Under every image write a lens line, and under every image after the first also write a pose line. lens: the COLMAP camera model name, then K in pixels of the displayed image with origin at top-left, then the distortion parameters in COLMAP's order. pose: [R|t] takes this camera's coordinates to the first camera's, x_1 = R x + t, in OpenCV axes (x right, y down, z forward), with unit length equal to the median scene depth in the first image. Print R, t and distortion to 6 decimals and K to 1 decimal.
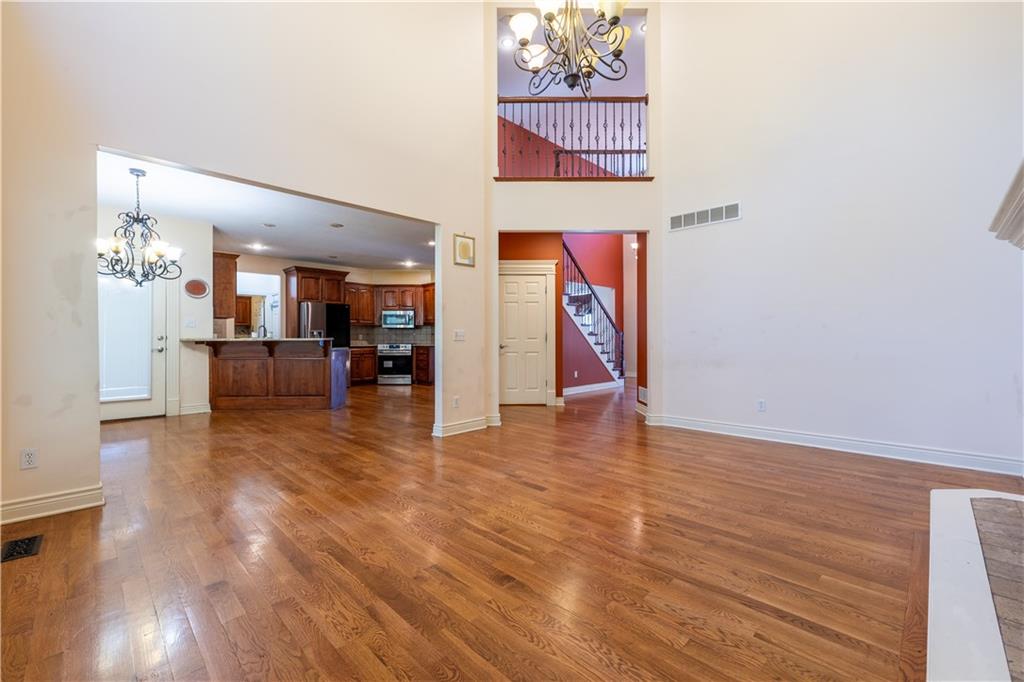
lens RADIAL K [[429.9, 0, 507.9], [0, 429.9, 339.0], [0, 0, 1]] dist [0.001395, -0.000151]
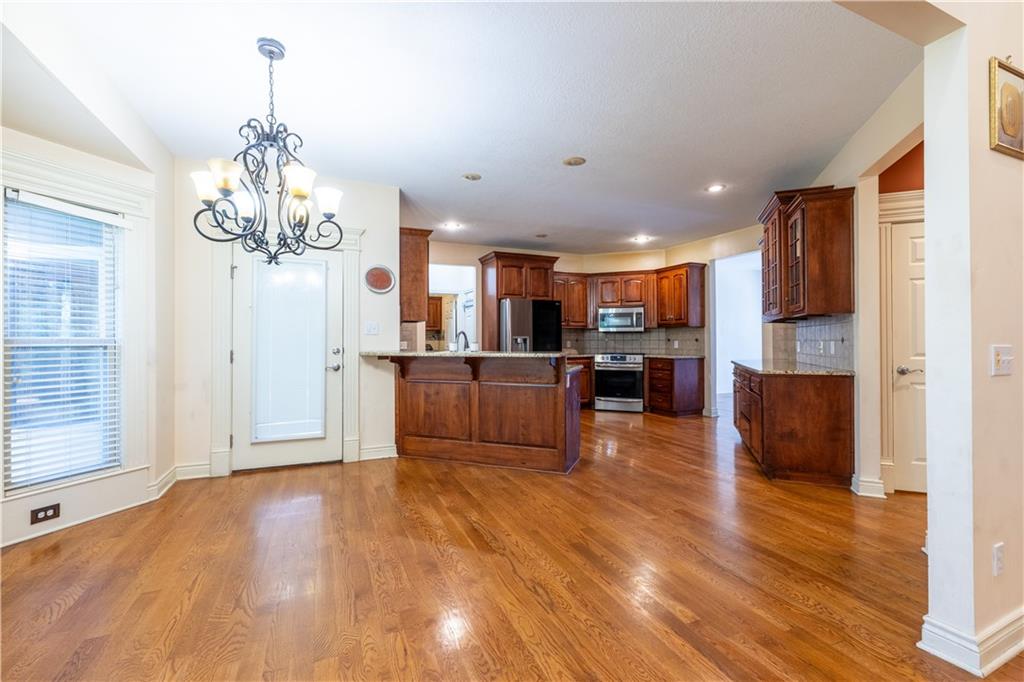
lens RADIAL K [[429.9, 0, 506.3], [0, 429.9, 339.5], [0, 0, 1]] dist [0.001395, -0.000151]
pose [[0.929142, -0.001487, -0.369719, -0.259701], [0.000815, 0.999998, -0.001975, -0.017943], [0.369721, 0.001533, 0.929141, 0.403855]]
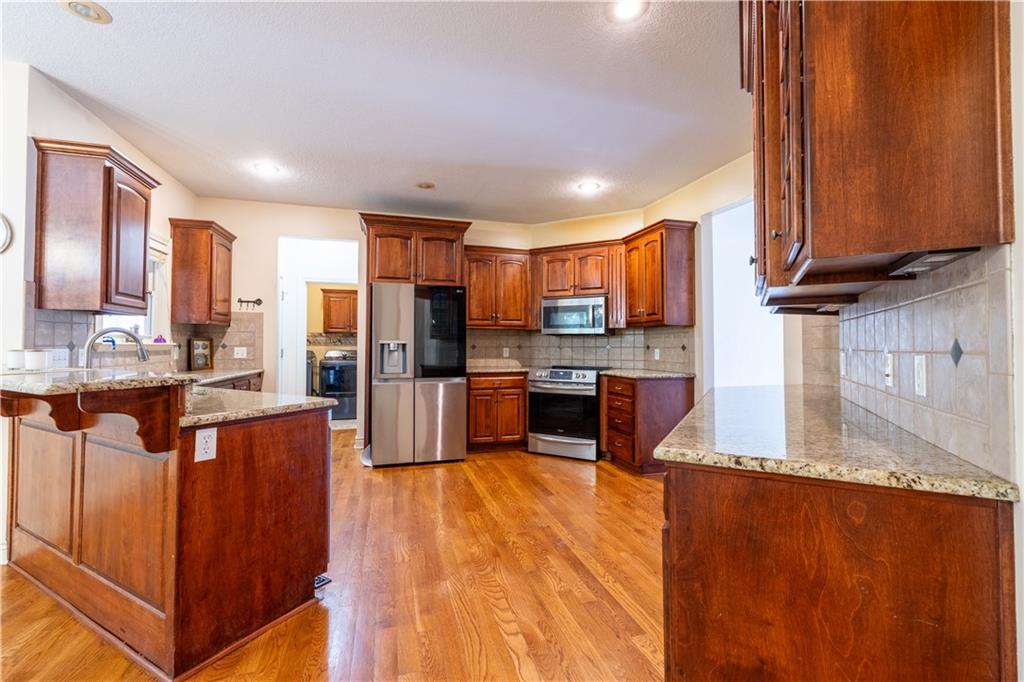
lens RADIAL K [[429.9, 0, 507.6], [0, 429.9, 338.3], [0, 0, 1]] dist [0.001395, -0.000151]
pose [[0.870157, -0.004230, -0.492756, -0.128966], [-0.005355, 0.999823, -0.018039, -0.019298], [0.492745, 0.018335, 0.869981, 0.855809]]
